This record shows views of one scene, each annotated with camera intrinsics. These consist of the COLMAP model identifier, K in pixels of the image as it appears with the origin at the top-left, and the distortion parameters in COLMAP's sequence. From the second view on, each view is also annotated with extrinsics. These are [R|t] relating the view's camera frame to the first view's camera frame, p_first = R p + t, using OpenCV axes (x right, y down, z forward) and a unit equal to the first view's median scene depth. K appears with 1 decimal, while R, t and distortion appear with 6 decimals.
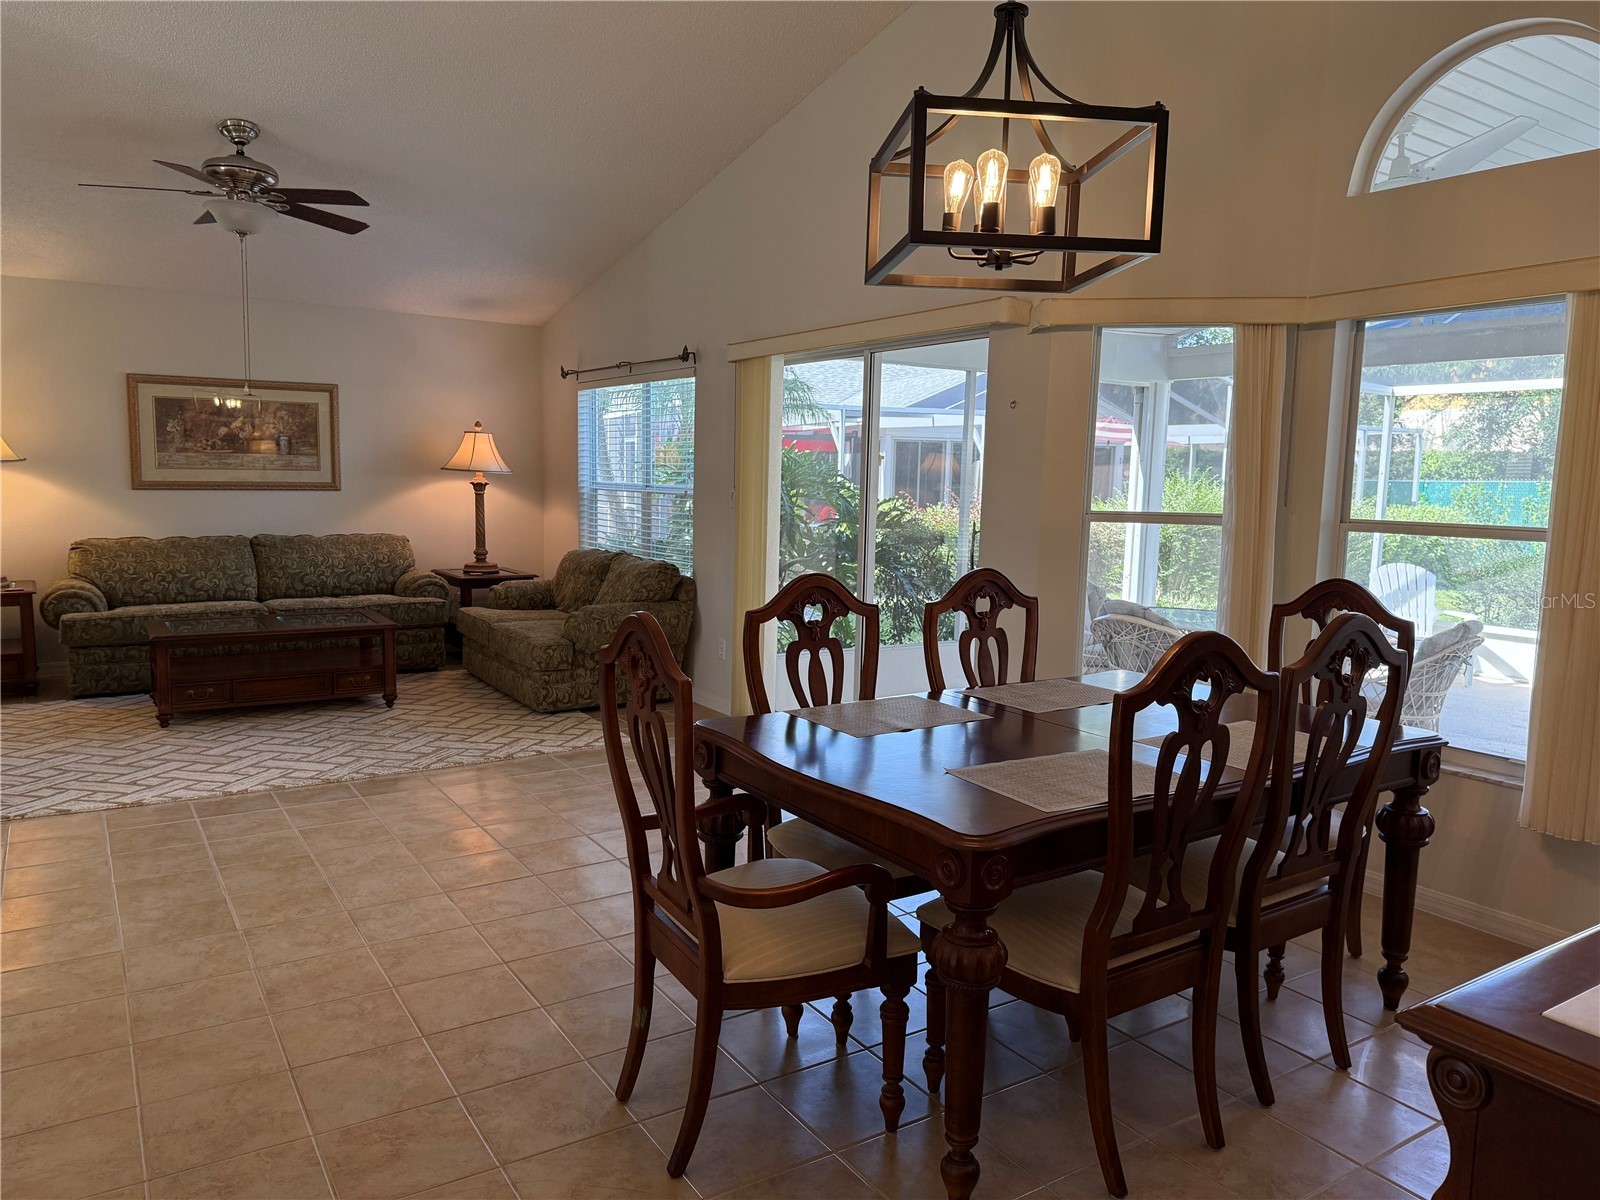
lens RADIAL K [[1118.2, 0, 800.0], [0, 1118.2, 600.0], [0, 0, 1]] dist [0.002522, 0.001752]
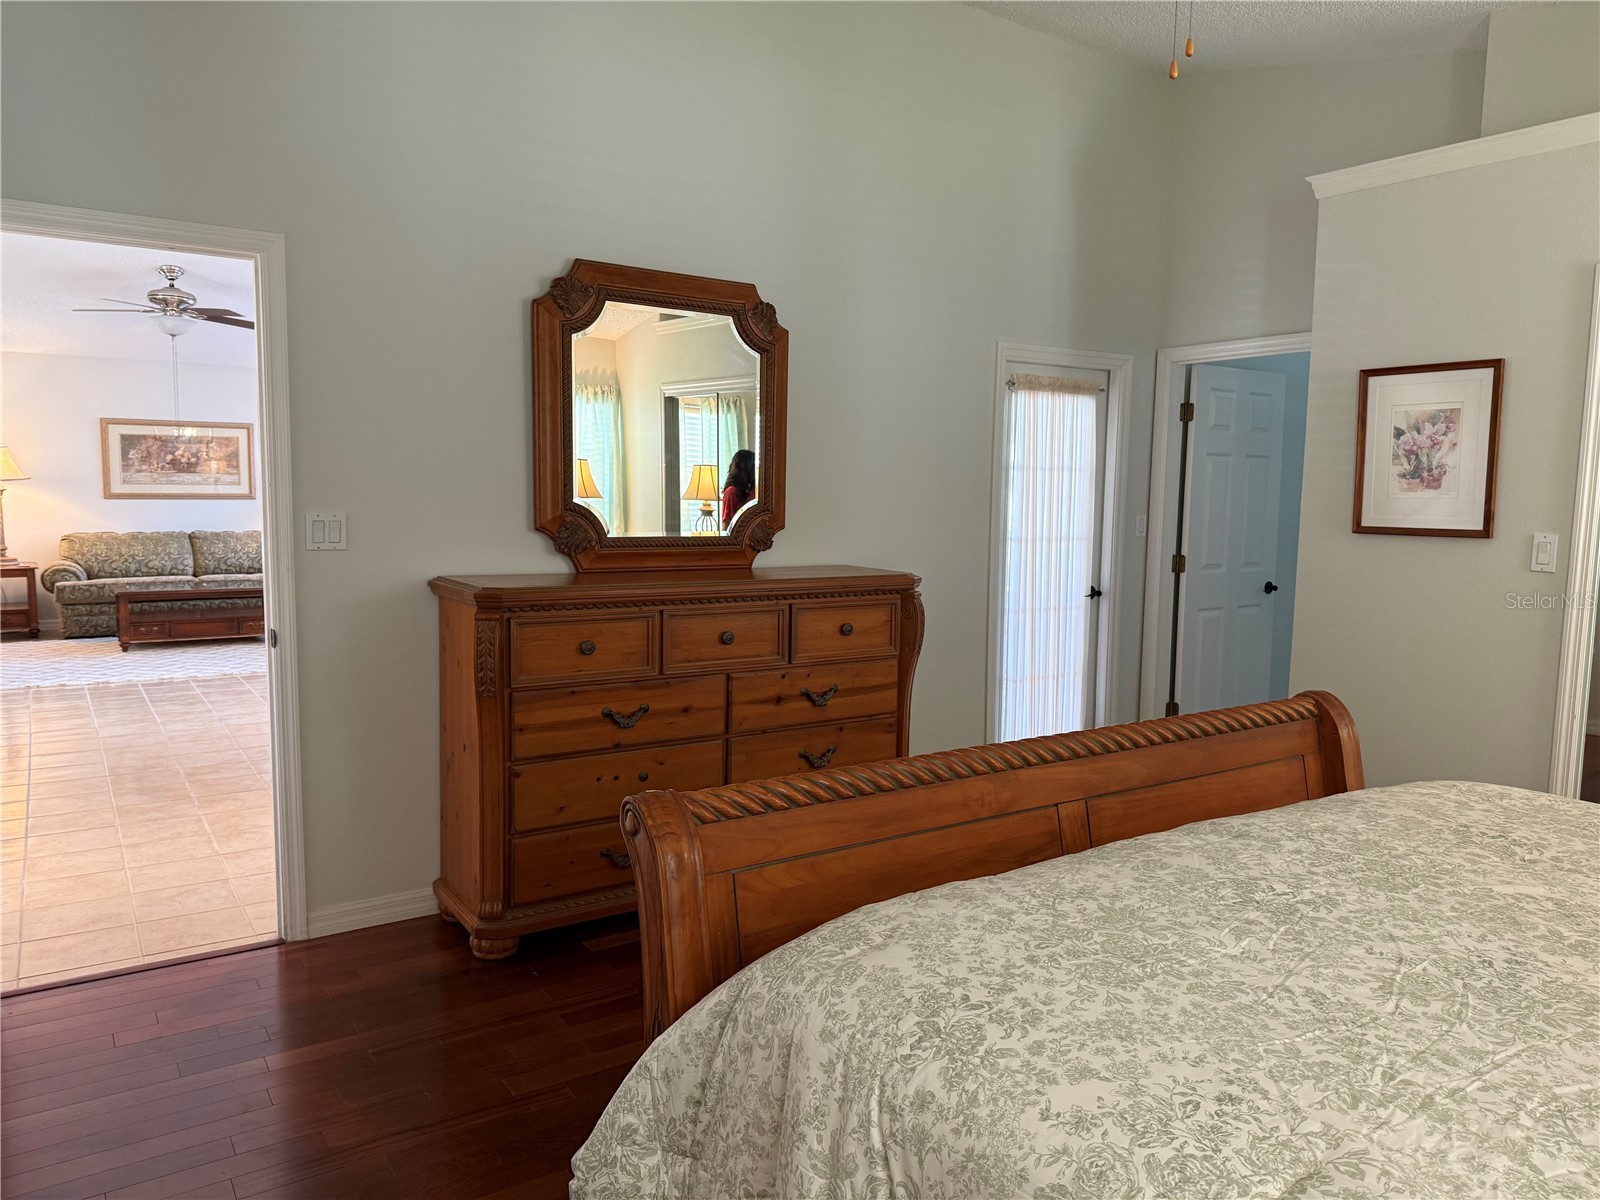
lens RADIAL K [[1118.2, 0, 800.0], [0, 1118.2, 600.0], [0, 0, 1]] dist [0.002522, 0.001752]
pose [[0.999839, -0.008430, 0.015812, 0.296067], [0.008629, 0.999884, -0.012547, 0.061709], [-0.015704, 0.012681, 0.999796, -0.487830]]
